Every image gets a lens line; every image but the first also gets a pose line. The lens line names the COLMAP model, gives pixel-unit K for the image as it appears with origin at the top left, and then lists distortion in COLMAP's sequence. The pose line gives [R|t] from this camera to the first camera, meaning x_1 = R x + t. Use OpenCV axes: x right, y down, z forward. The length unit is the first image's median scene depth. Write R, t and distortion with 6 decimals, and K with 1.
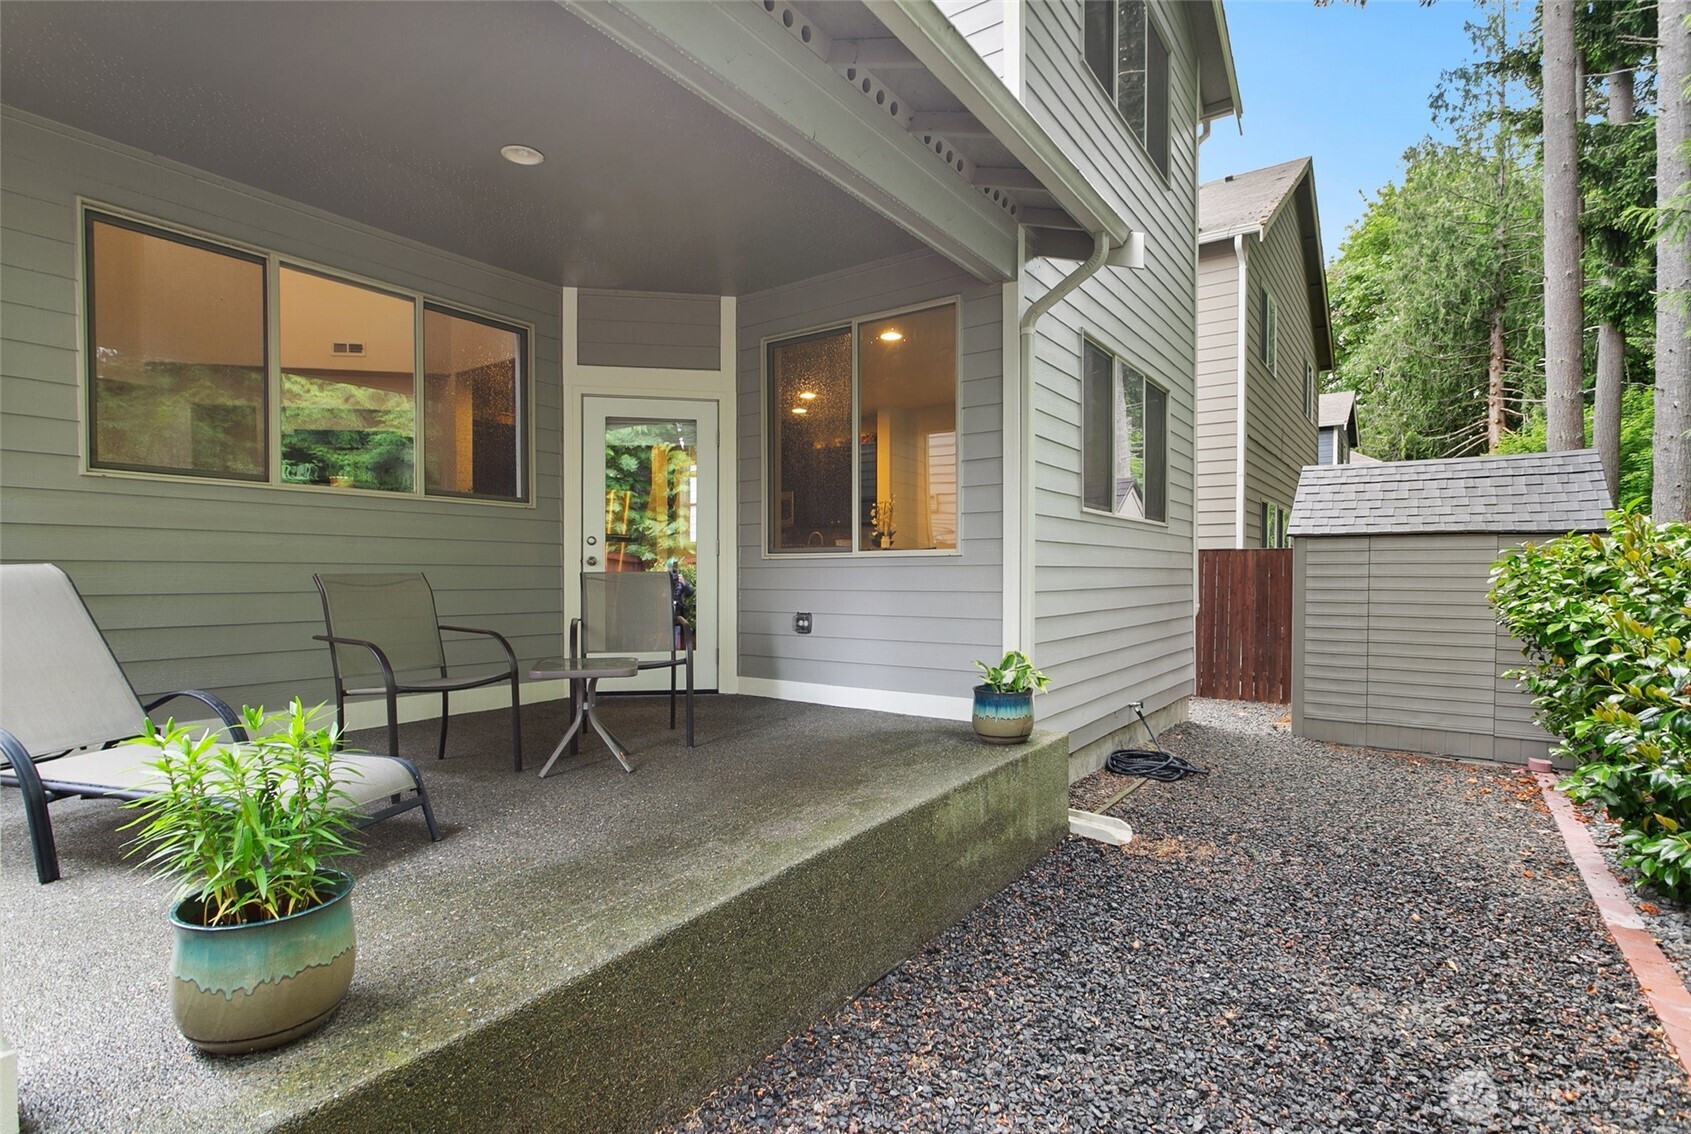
lens RADIAL K [[804.6, 0, 877.6], [0, 804.6, 583.7], [0, 0, 1]] dist [-0.002197, 0.000962]
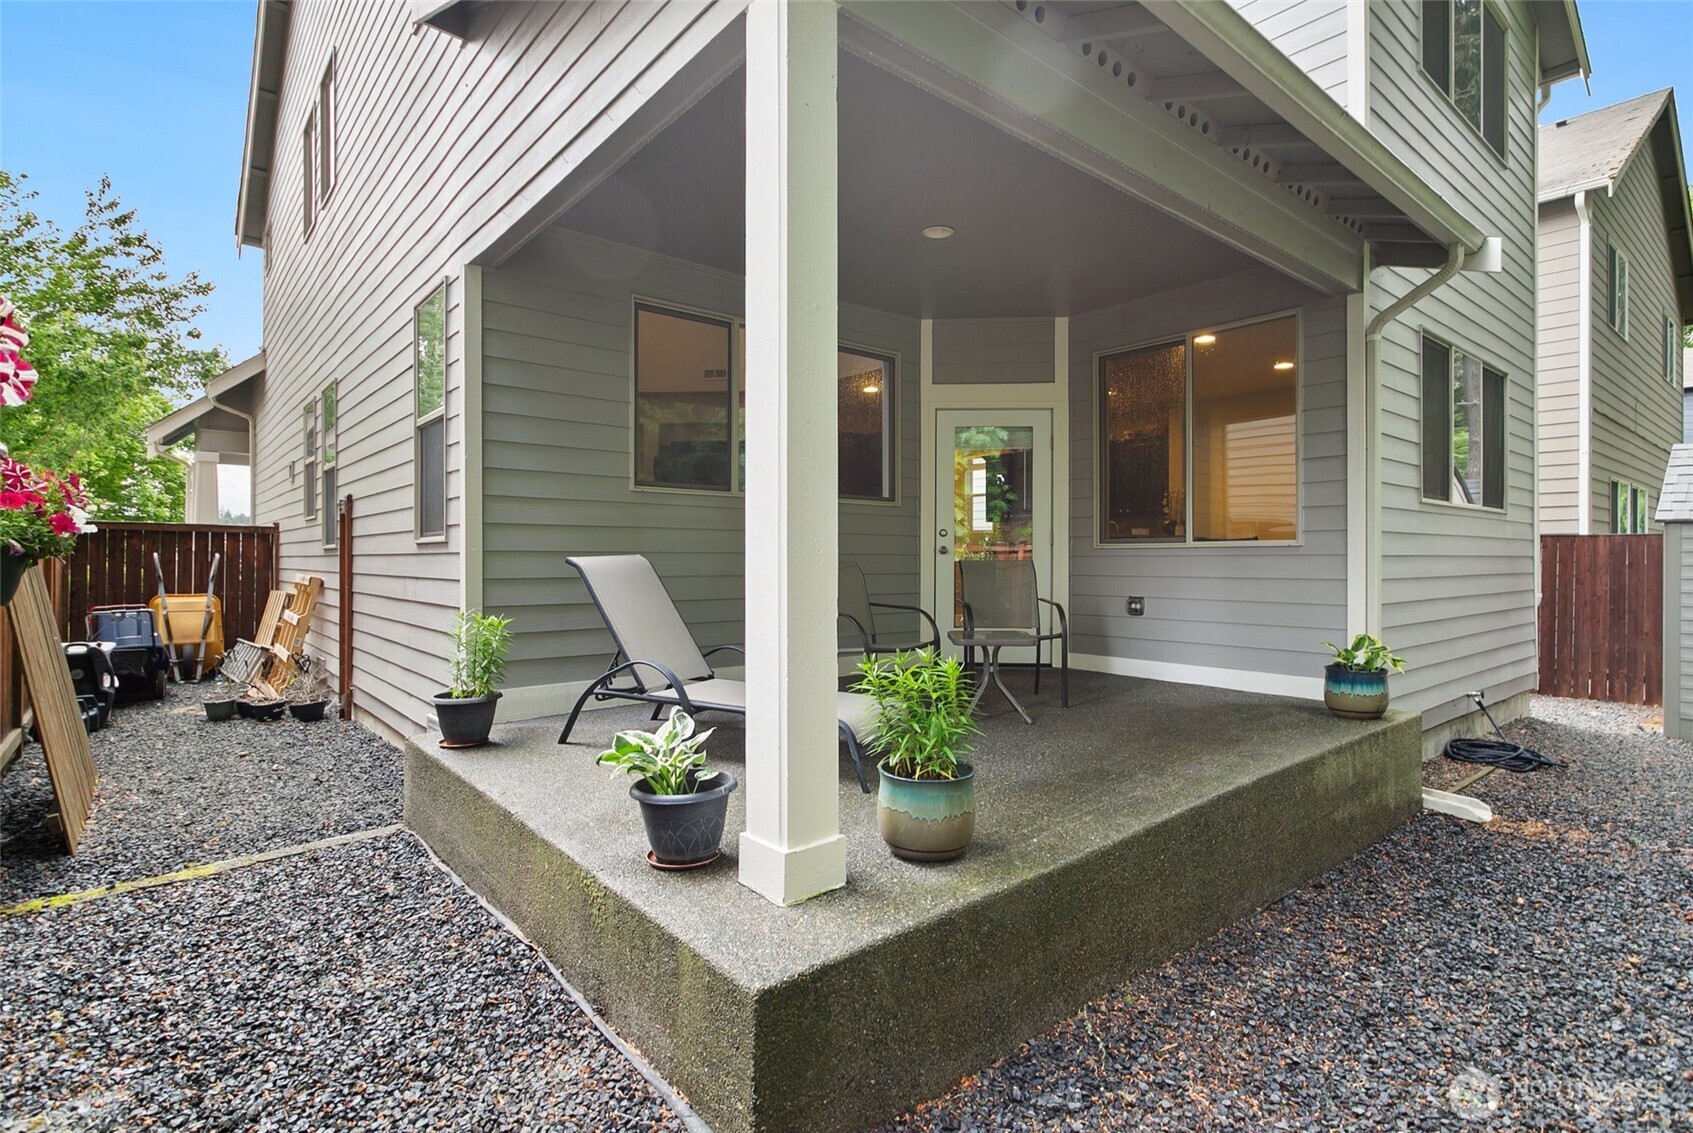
lens RADIAL K [[805.6, 0, 898.6], [0, 805.6, 555.3], [0, 0, 1]] dist [-0.002197, 0.000962]
pose [[0.964637, 0.000734, -0.263583, -0.133667], [-0.005022, 0.999866, -0.015594, -0.002471], [0.263536, 0.016366, 0.964511, -0.189114]]
